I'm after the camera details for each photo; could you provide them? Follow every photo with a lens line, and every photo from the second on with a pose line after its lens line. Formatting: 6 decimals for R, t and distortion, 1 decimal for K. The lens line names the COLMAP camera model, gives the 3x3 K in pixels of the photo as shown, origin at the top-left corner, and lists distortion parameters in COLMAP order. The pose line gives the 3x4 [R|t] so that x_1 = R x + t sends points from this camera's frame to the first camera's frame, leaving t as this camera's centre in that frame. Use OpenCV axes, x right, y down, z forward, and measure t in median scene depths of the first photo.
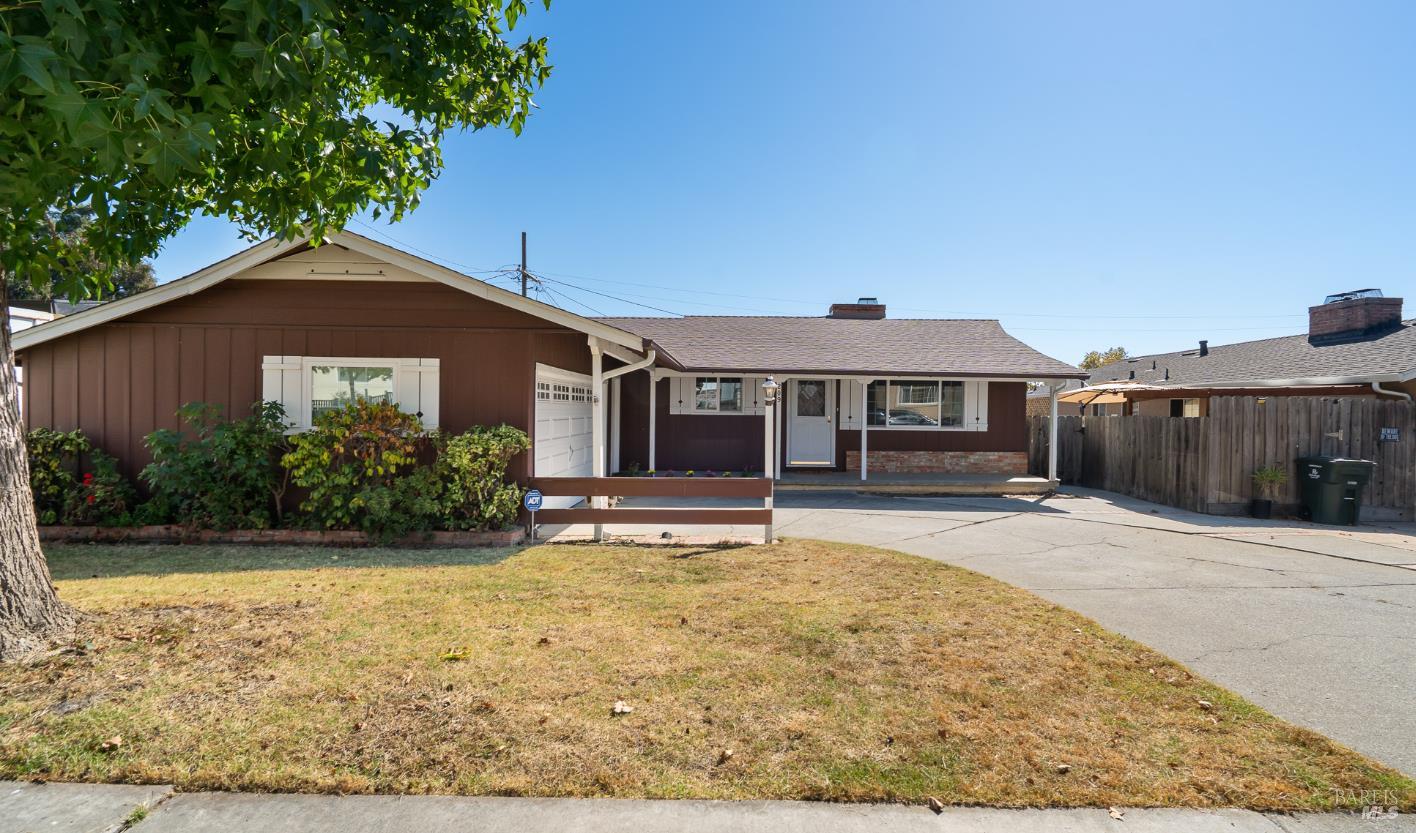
lens RADIAL K [[698.4, 0, 701.6], [0, 698.4, 418.2], [0, 0, 1]] dist [-0.002518, -0.000632]
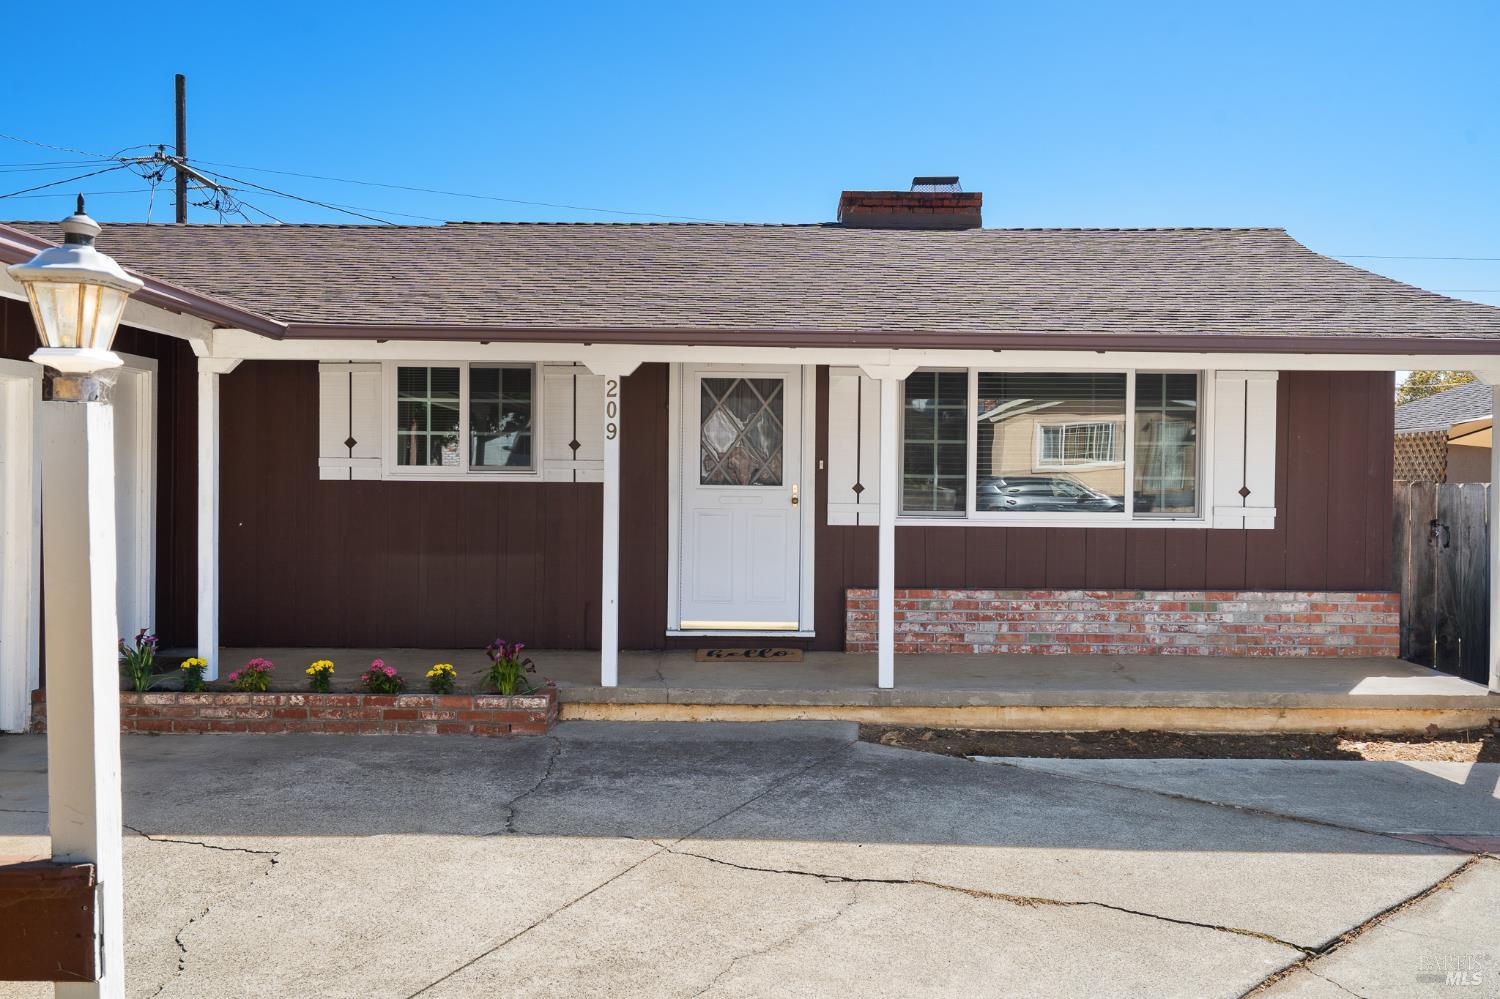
lens RADIAL K [[1199.0, 0, 687.0], [0, 1199.0, 497.3], [0, 0, 1]] dist [0.021579, -0.027519]
pose [[0.999849, -0.001936, -0.017255, 0.141097], [0.001947, 0.999998, 0.000613, 0.002848], [0.017254, -0.000647, 0.999851, 0.426892]]
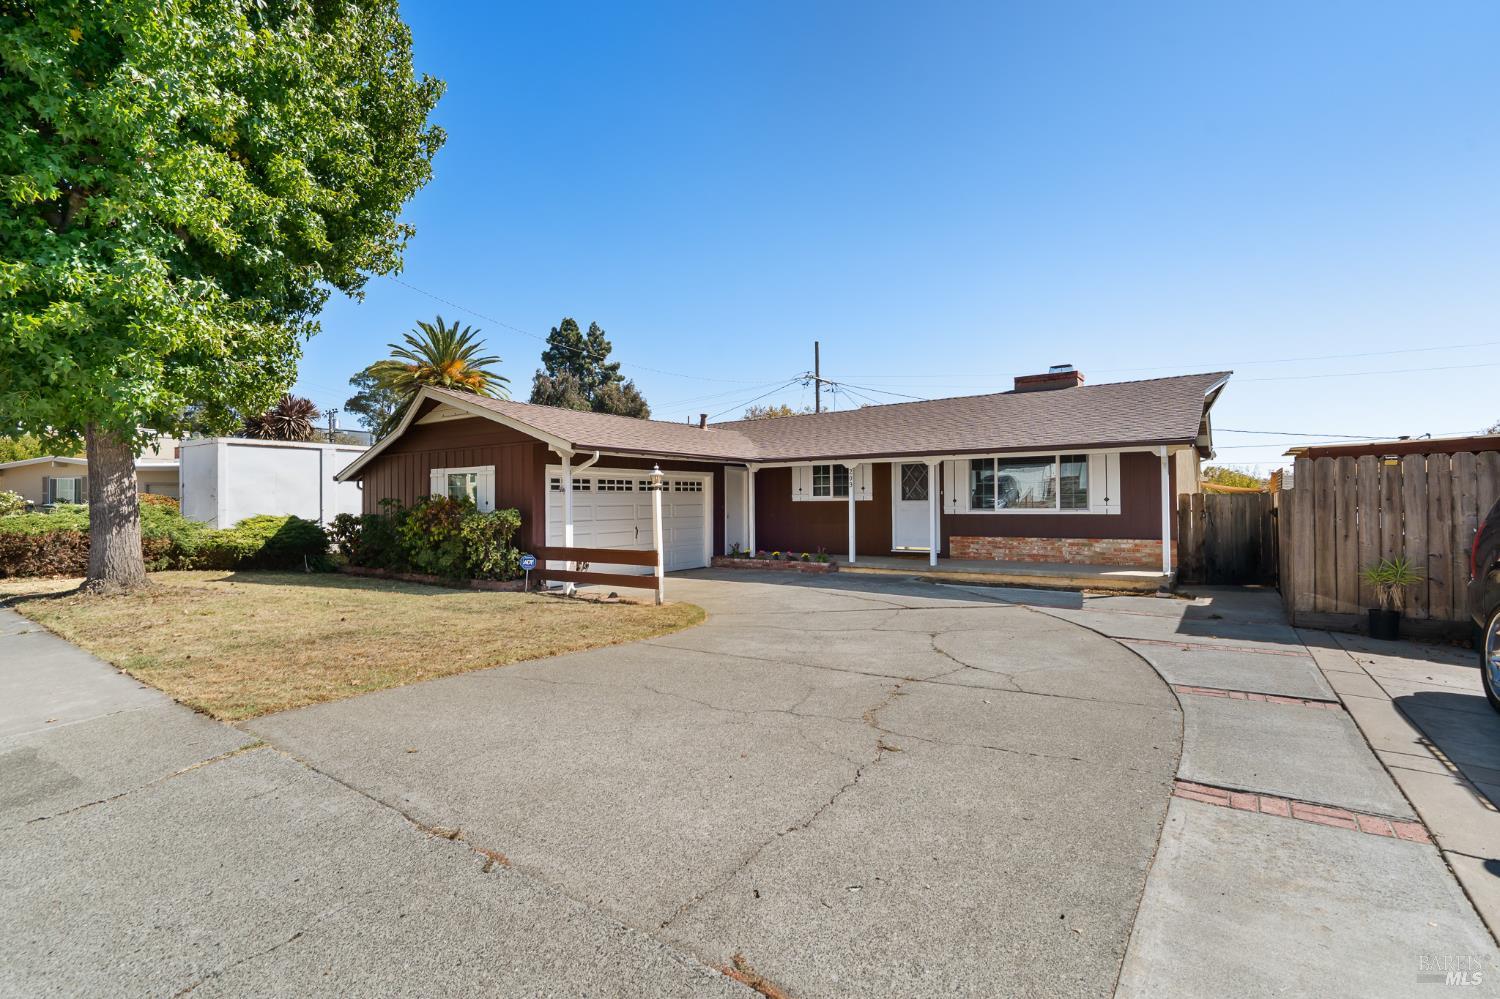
lens RADIAL K [[690.3, 0, 742.7], [0, 690.3, 507.2], [0, 0, 1]] dist [-0.005096, -0.000633]
pose [[0.801068, -0.014602, -0.598395, 0.542338], [0.010025, 0.999889, -0.010979, 0.015080], [0.598489, 0.002796, 0.801126, 0.082552]]
